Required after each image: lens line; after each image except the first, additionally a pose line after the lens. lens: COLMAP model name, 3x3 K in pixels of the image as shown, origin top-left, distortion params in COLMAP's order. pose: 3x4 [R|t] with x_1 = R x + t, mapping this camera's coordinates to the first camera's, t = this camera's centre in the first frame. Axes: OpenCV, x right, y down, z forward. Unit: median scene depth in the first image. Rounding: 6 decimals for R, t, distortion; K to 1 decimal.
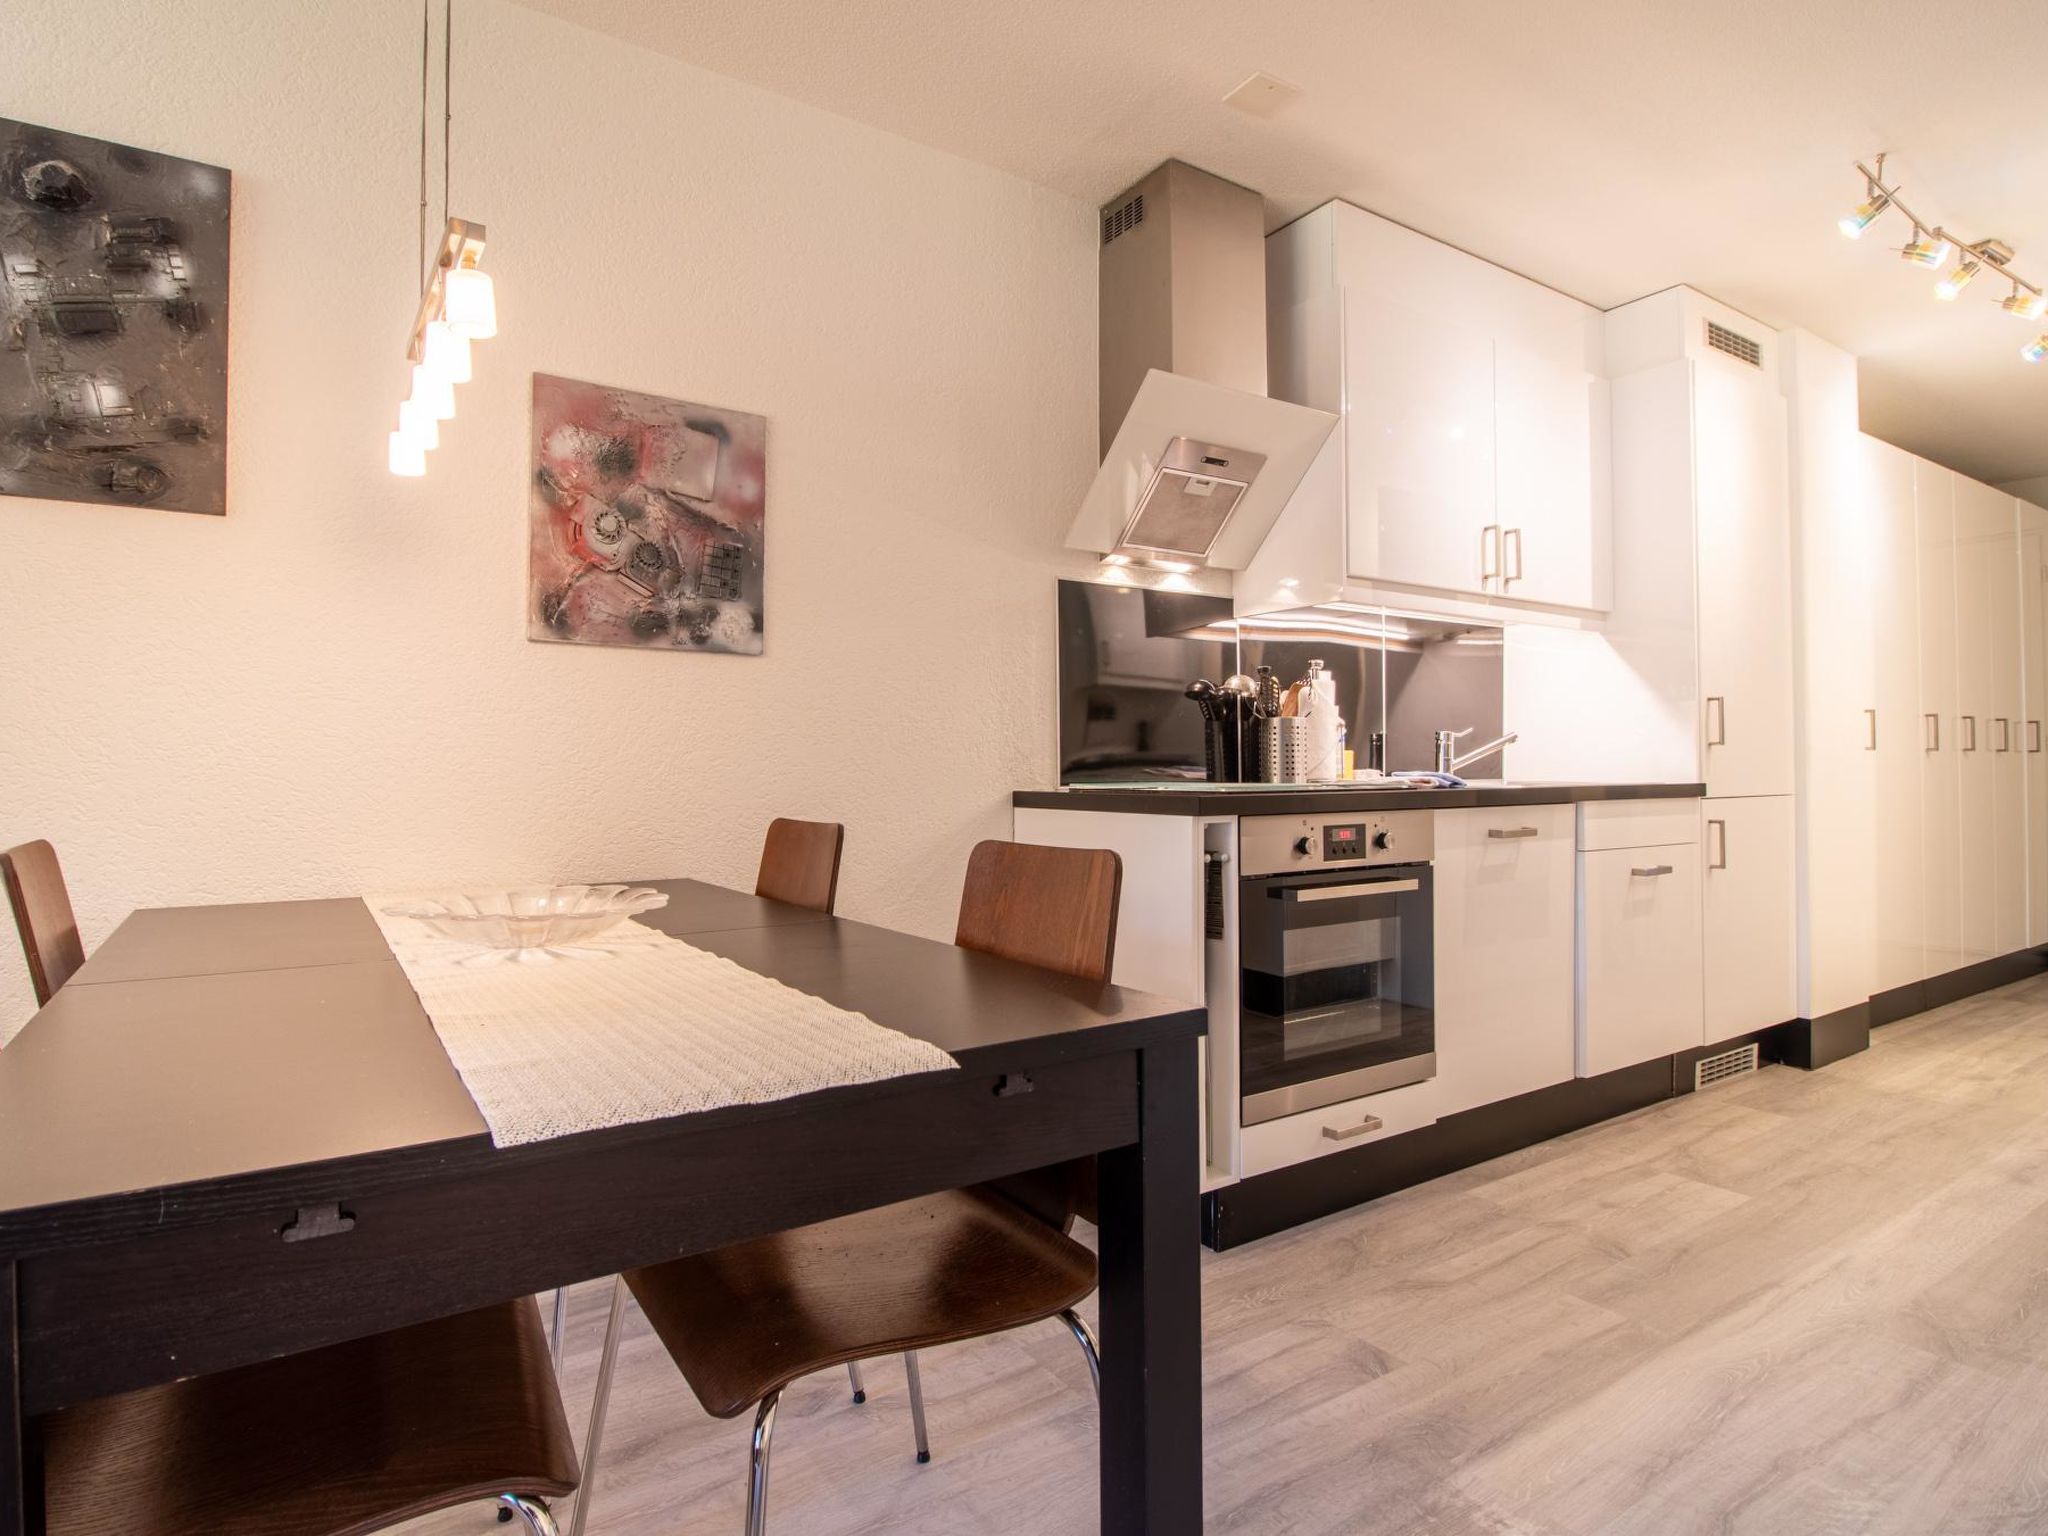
lens RADIAL K [[1063.5, 0, 1008.1], [0, 1063.5, 757.5], [0, 0, 1]] dist [-0.000032, -0.012975]
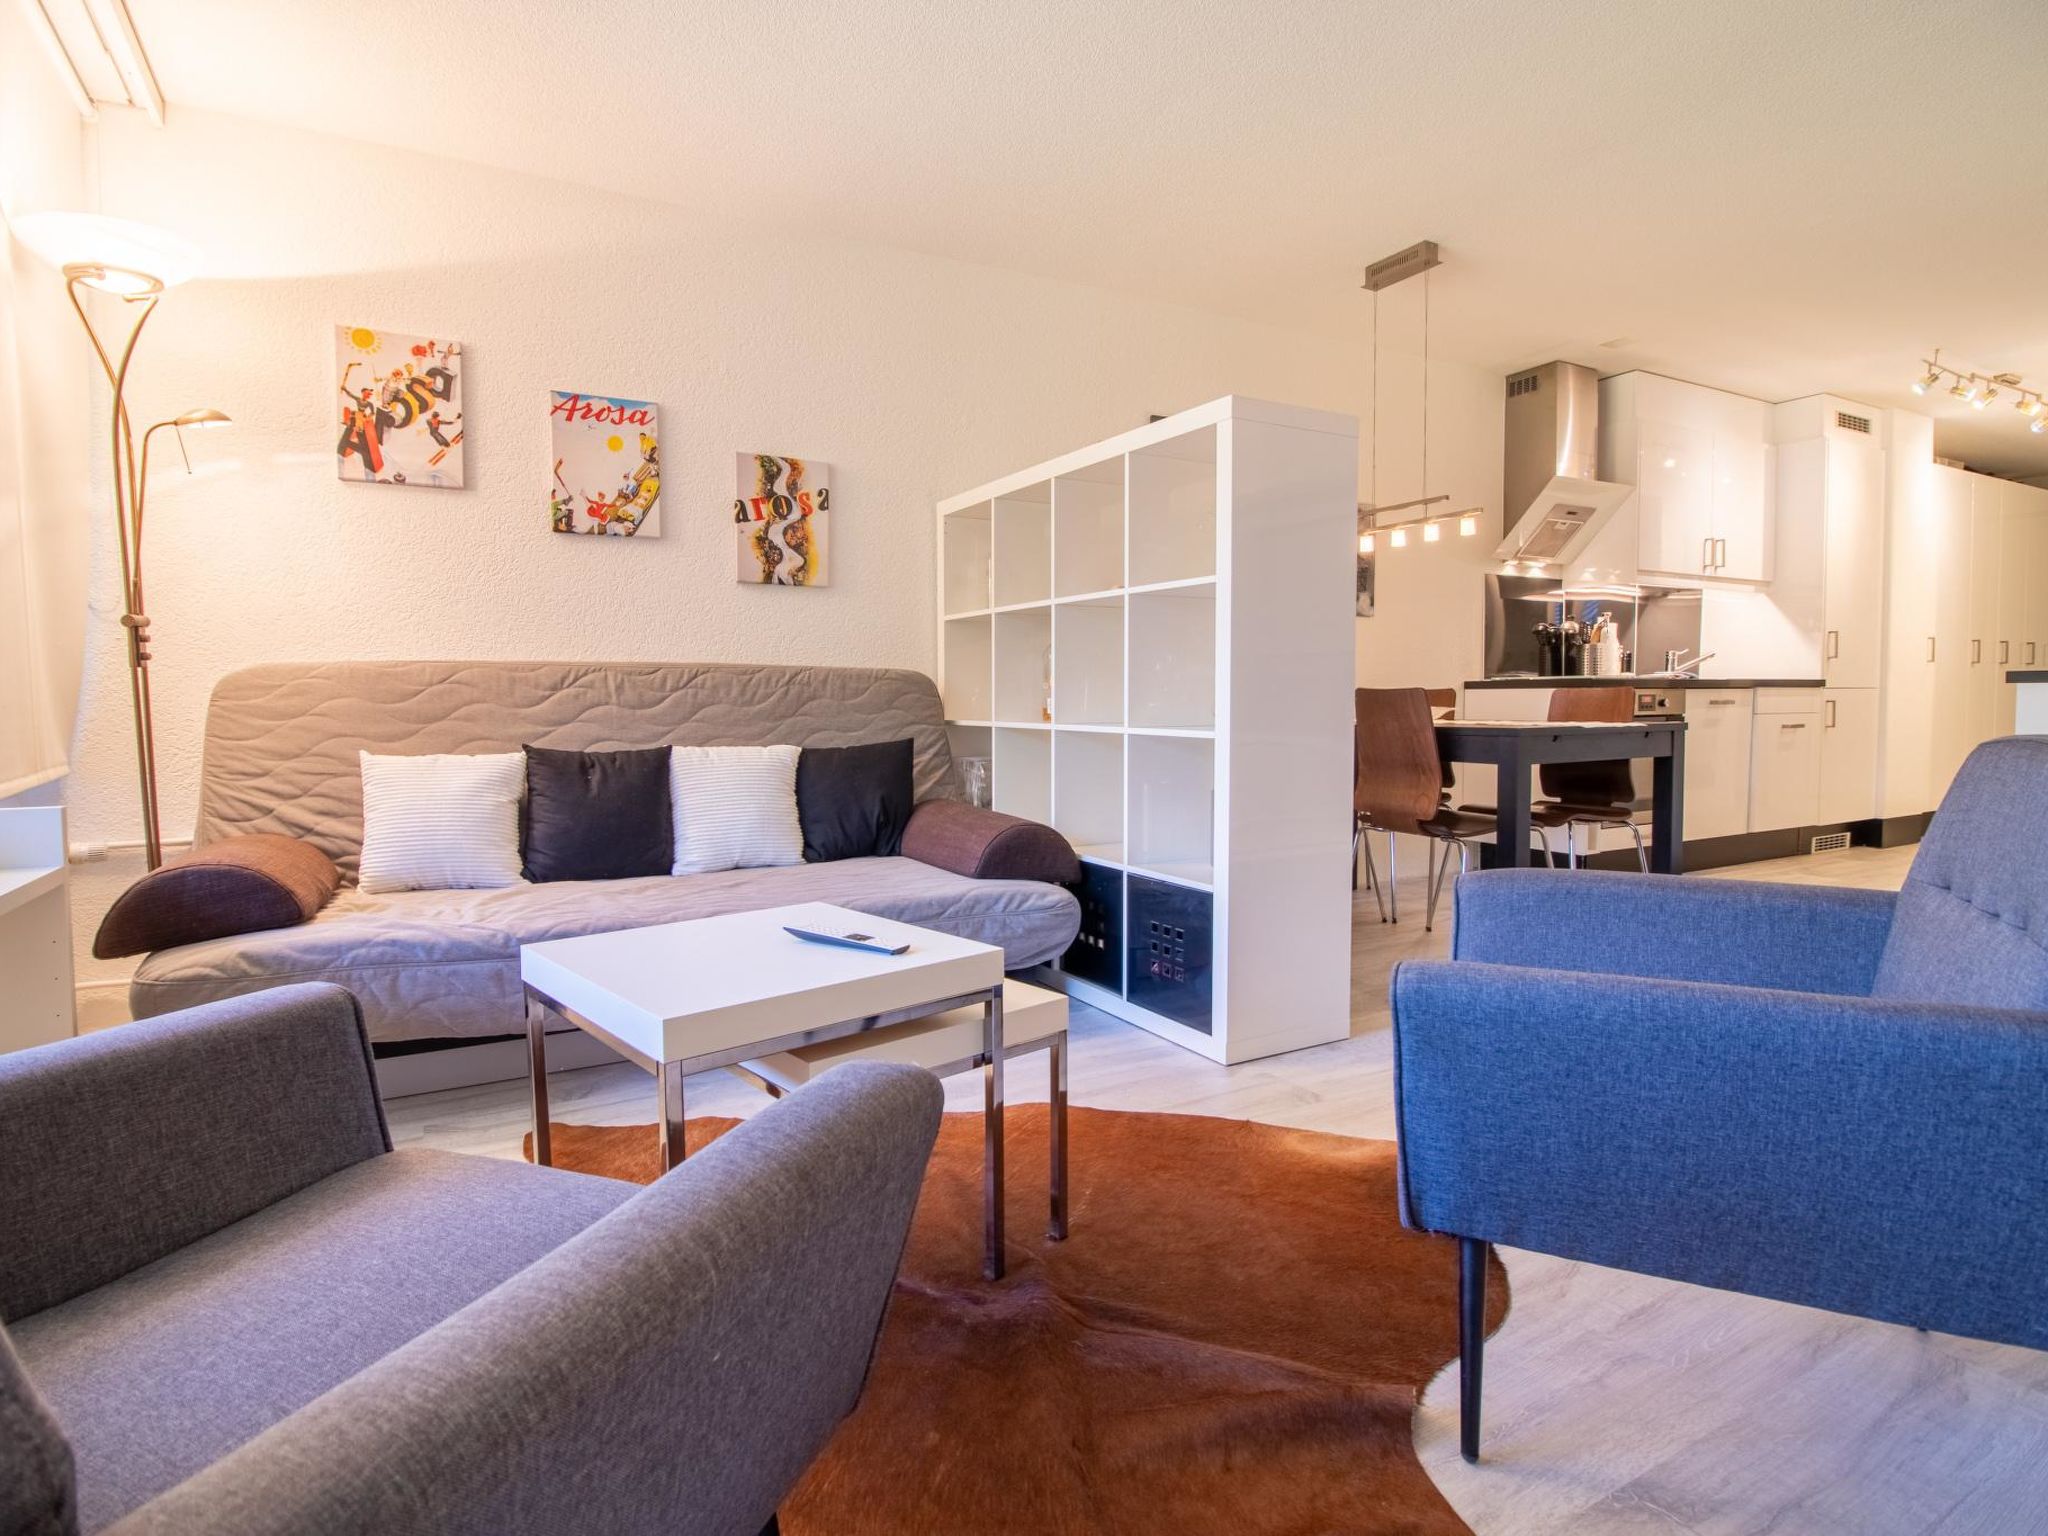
lens RADIAL K [[1047.1, 0, 1002.8], [0, 1047.1, 754.5], [0, 0, 1]] dist [0.001576, -0.013545]
pose [[0.996739, 0.001165, -0.080690, -0.676161], [0.004100, 0.997874, 0.065050, 0.035475], [0.080594, -0.065168, 0.994614, -1.006740]]
